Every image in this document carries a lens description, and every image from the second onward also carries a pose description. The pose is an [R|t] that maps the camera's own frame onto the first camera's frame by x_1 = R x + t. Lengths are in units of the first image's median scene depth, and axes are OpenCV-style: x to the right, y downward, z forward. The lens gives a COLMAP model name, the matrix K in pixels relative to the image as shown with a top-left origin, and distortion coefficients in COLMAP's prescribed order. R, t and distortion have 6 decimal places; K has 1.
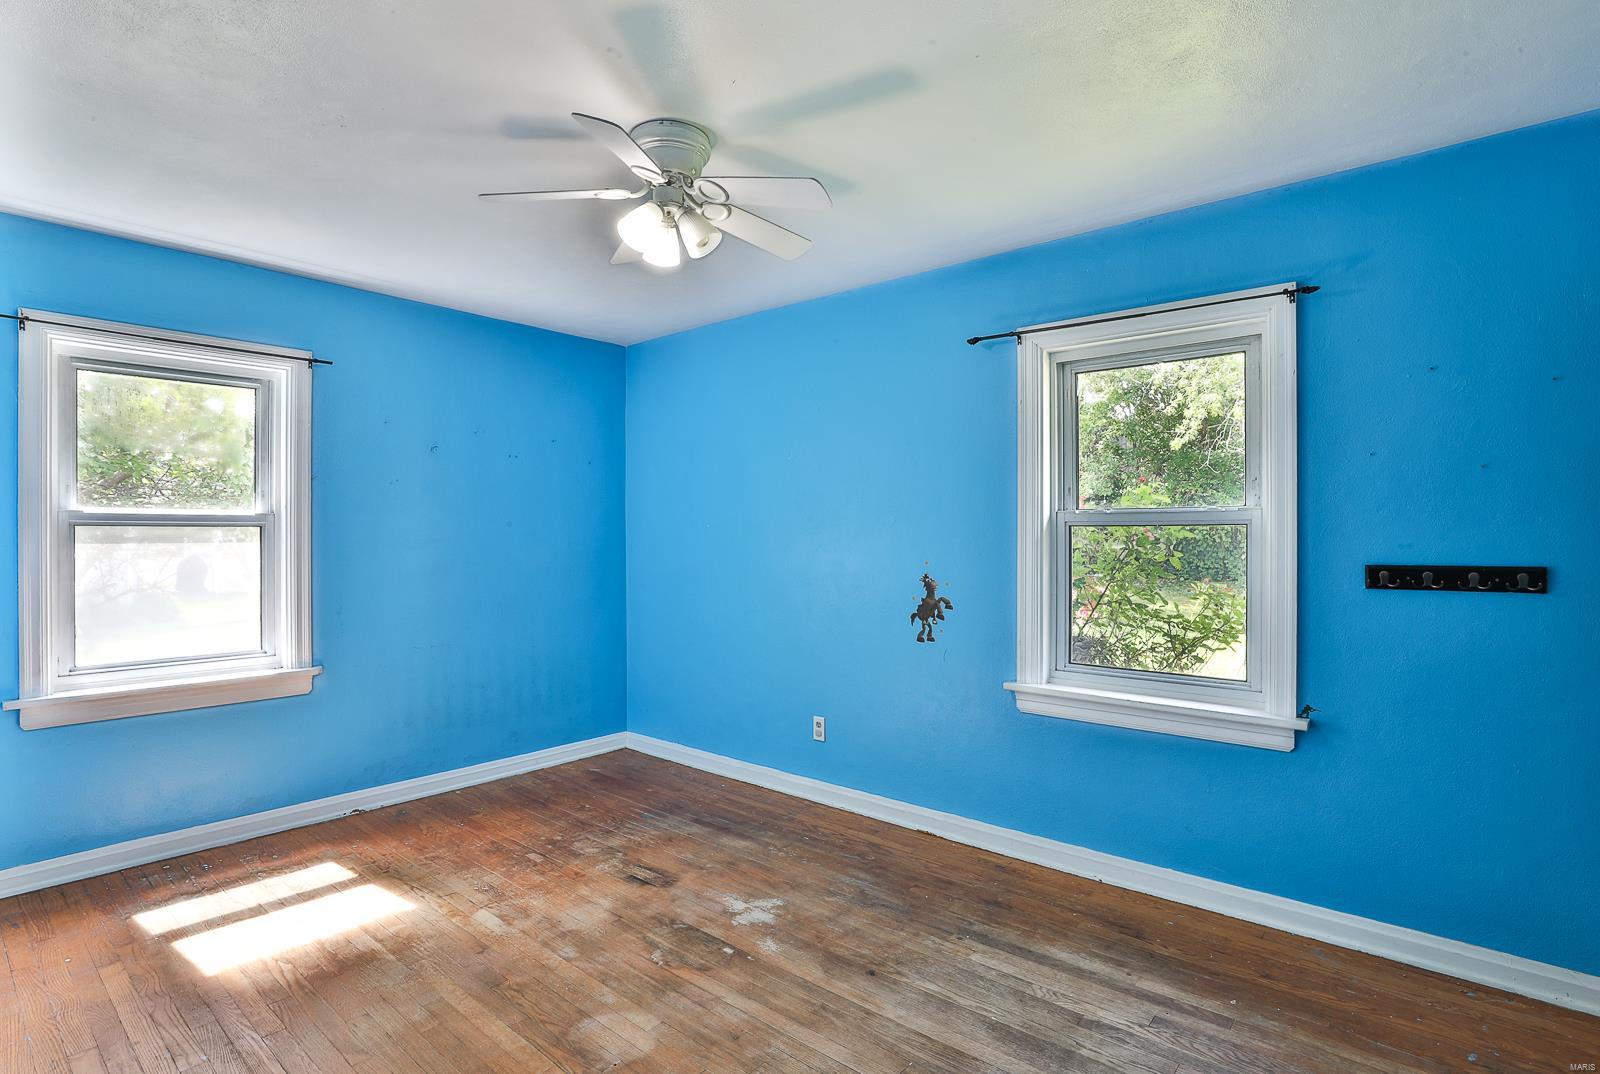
lens RADIAL K [[784.3, 0, 800.0], [0, 784.3, 537.0], [0, 0, 1]] dist [-0.034945, 0.000553]
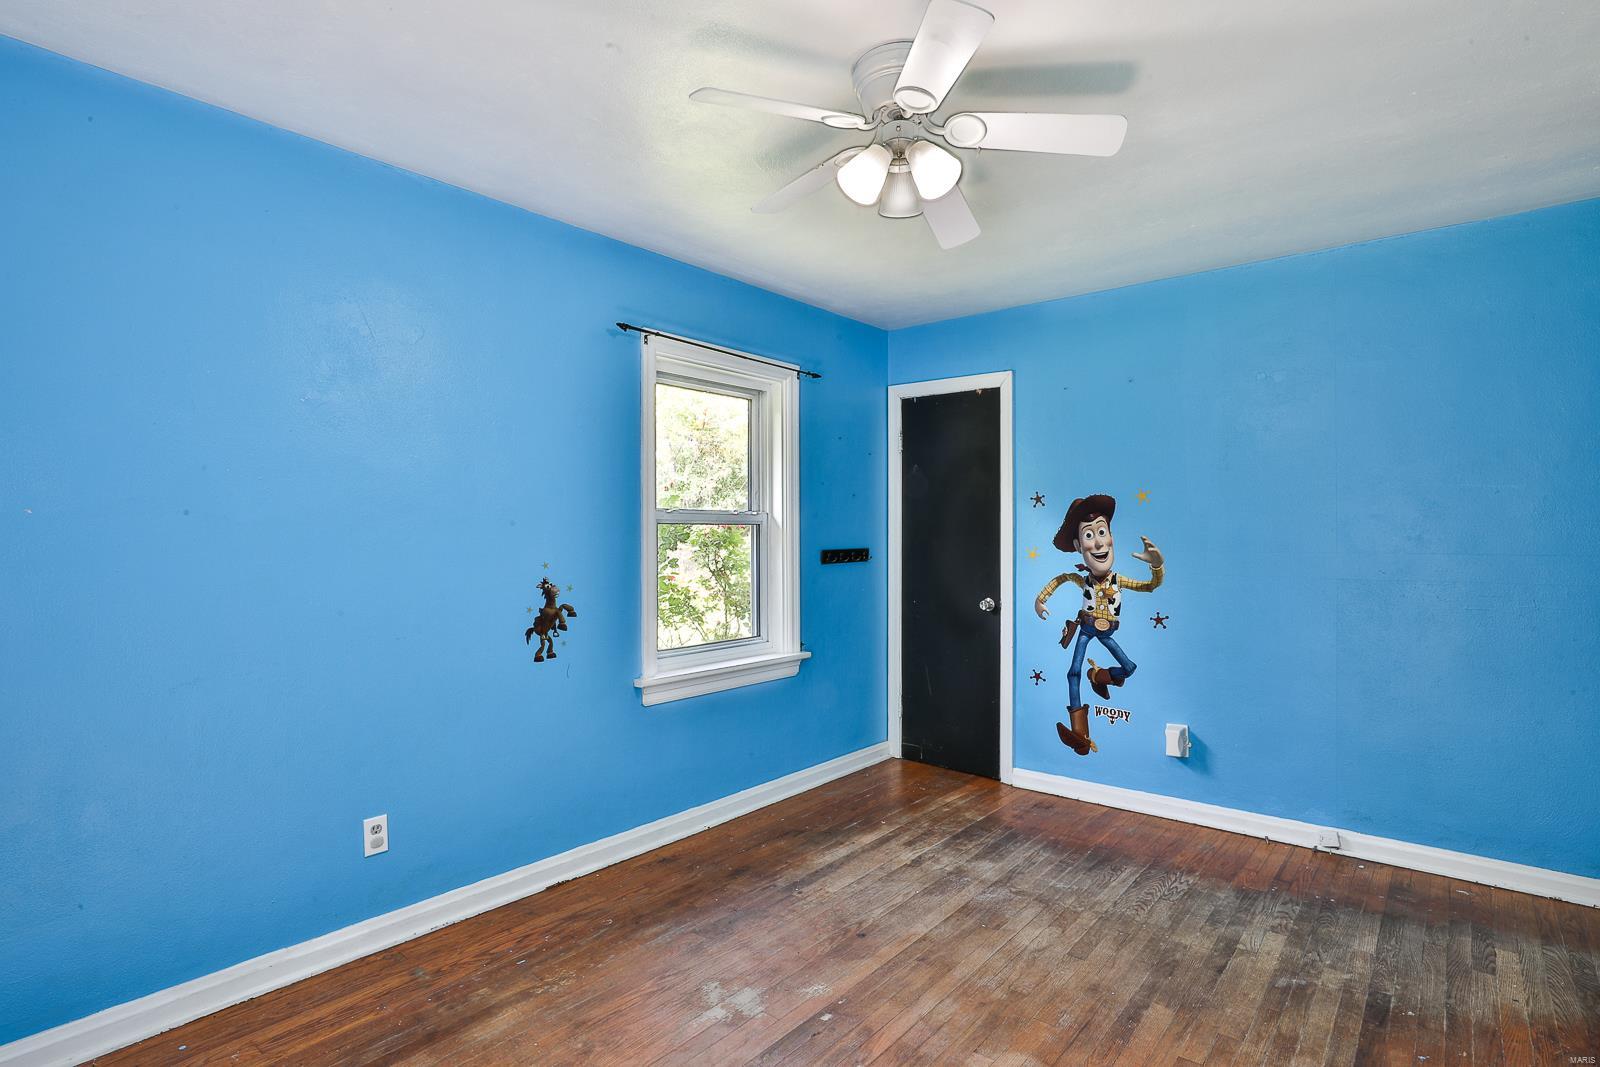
lens RADIAL K [[795.6, 0, 788.6], [0, 795.6, 535.1], [0, 0, 1]] dist [-0.038024, 0.000528]
pose [[0.005254, -0.004618, 0.999976, -0.754287], [-0.000752, 0.999989, 0.004622, -0.003537], [-0.999986, -0.000776, 0.005250, 0.817875]]
